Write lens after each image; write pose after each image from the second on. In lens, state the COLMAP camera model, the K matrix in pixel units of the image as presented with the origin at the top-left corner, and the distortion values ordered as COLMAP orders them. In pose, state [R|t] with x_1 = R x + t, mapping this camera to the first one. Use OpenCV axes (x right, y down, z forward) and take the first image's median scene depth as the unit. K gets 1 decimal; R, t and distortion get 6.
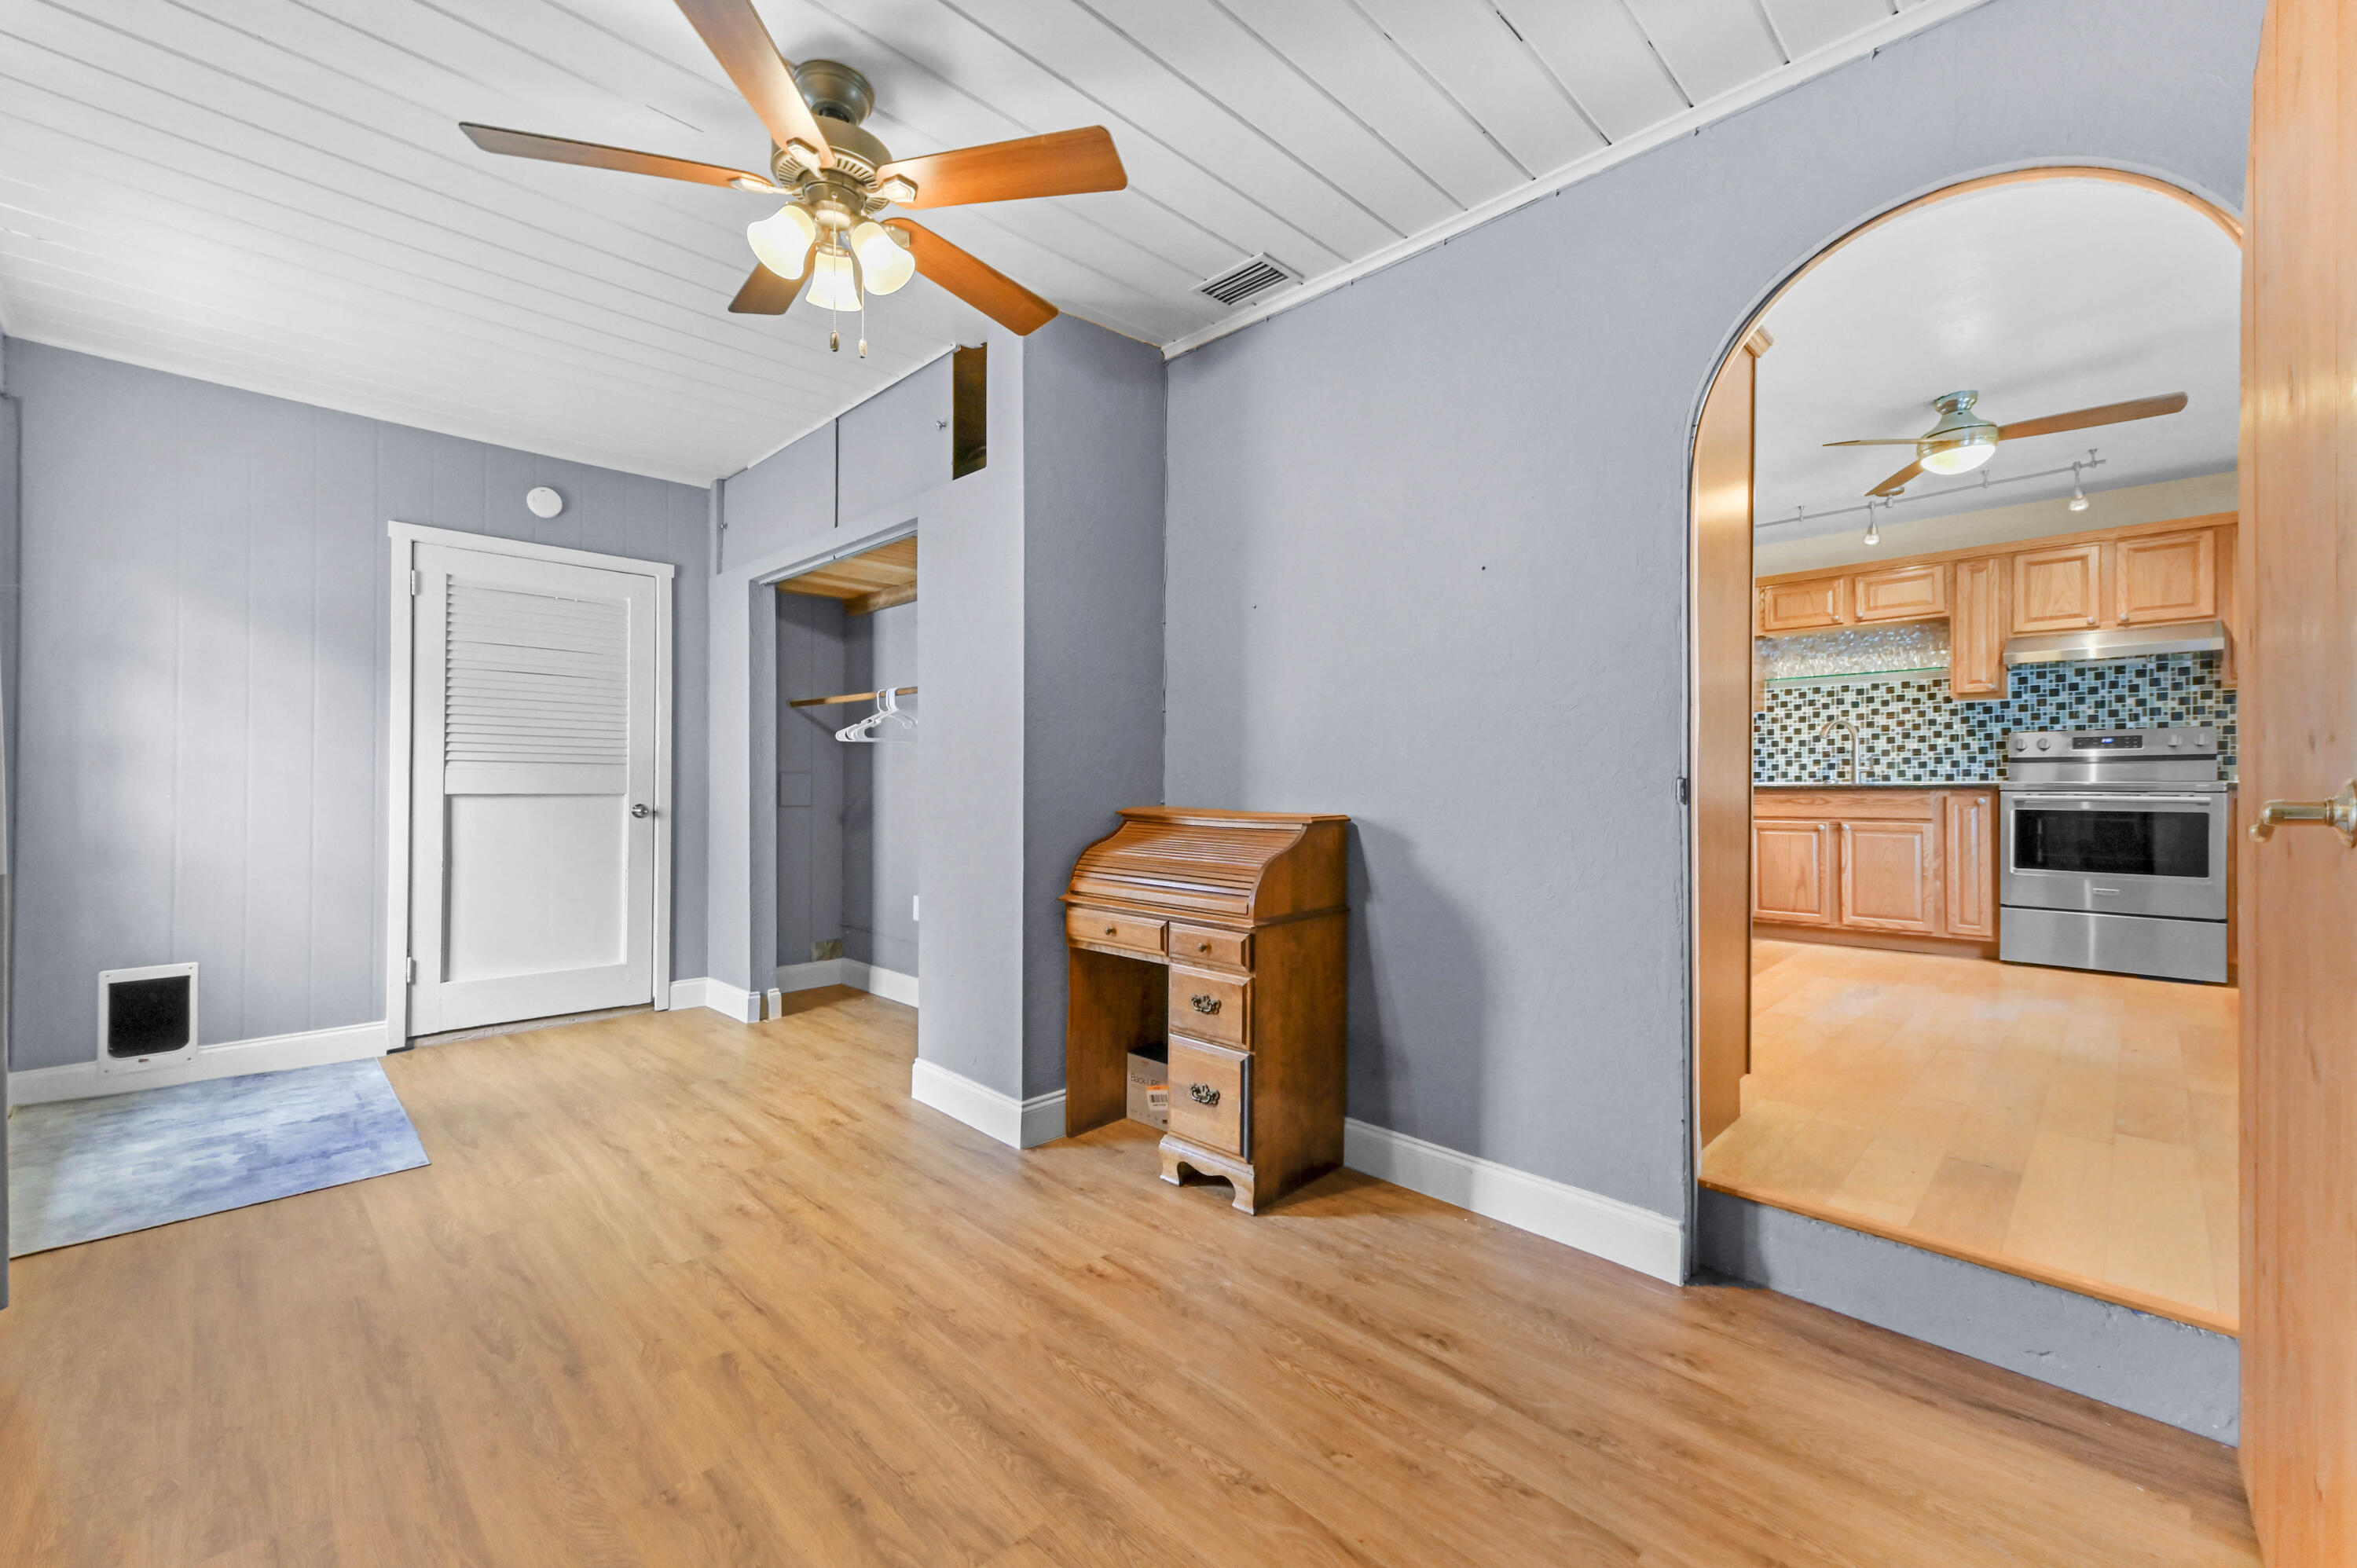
lens RADIAL K [[948.0, 0, 1181.7], [0, 948.0, 772.2], [0, 0, 1]] dist [0.001534, 0.000156]
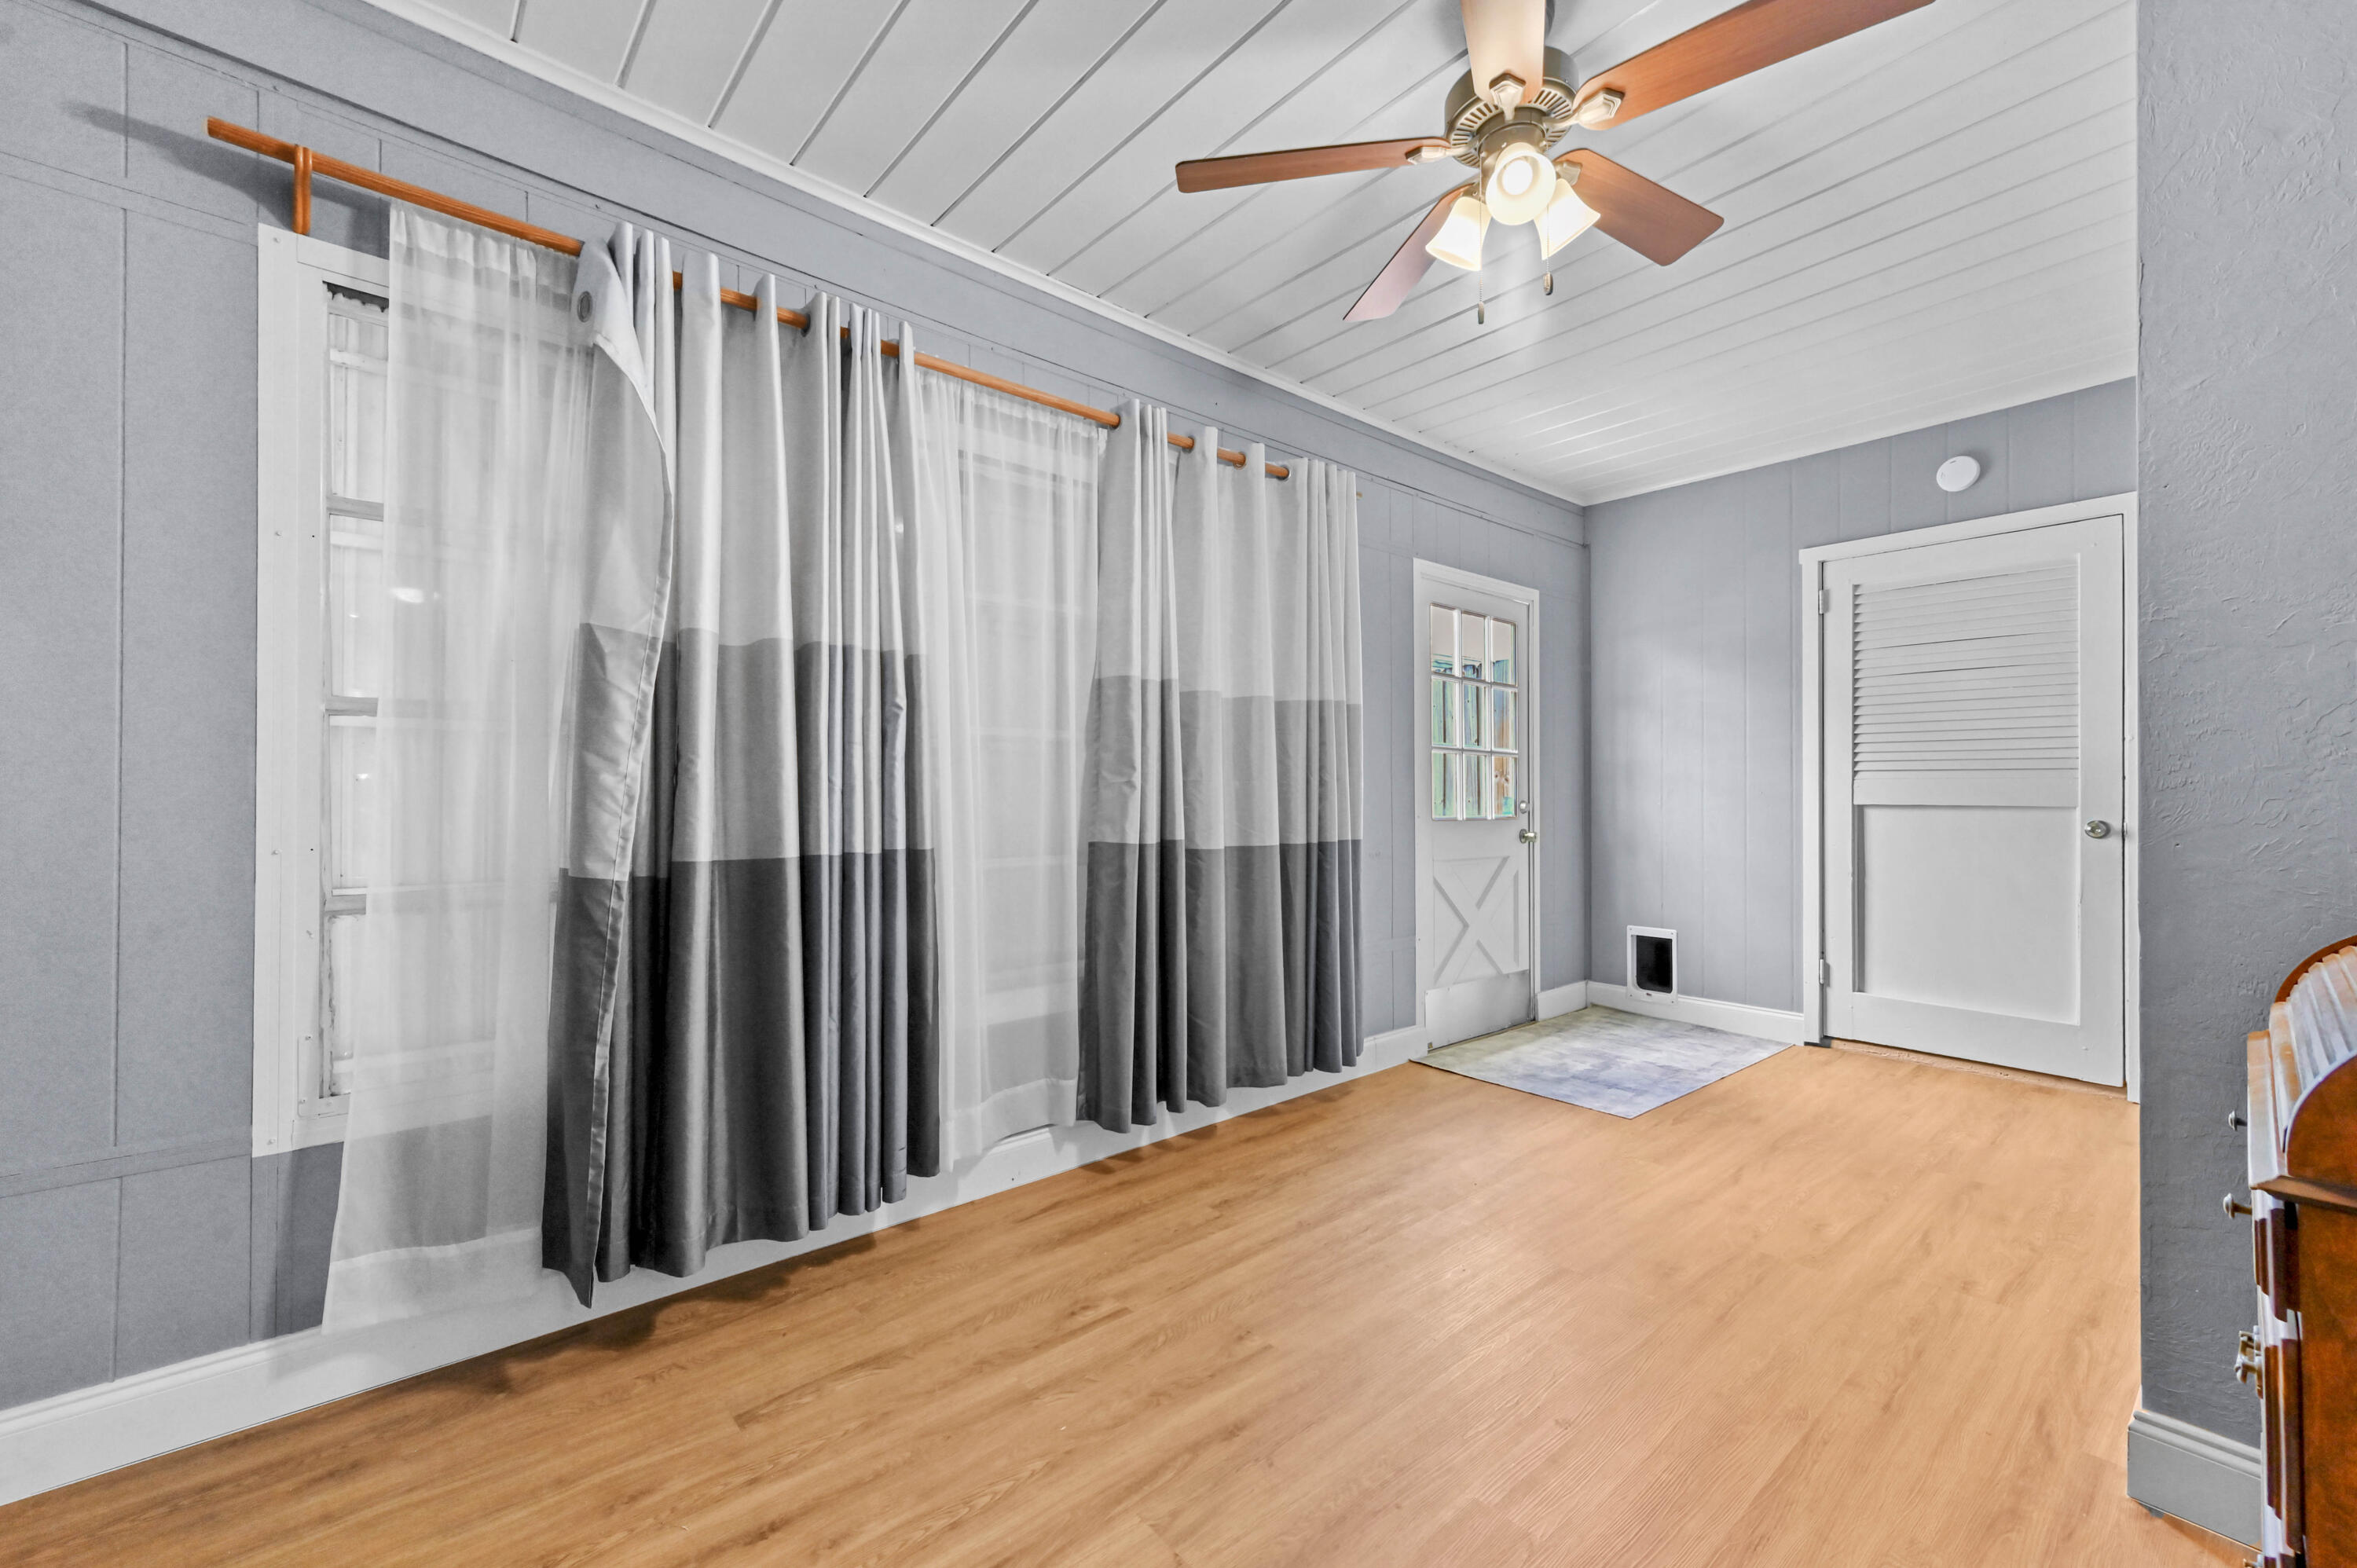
lens RADIAL K [[948.9, 0, 1196.9], [0, 948.9, 793.7], [0, 0, 1]] dist [0.016050, 0.000062]
pose [[-0.076927, -0.001947, -0.997035, 0.377432], [0.010418, 0.999942, -0.002757, 0.009634], [0.996982, -0.010599, -0.076902, 0.507545]]
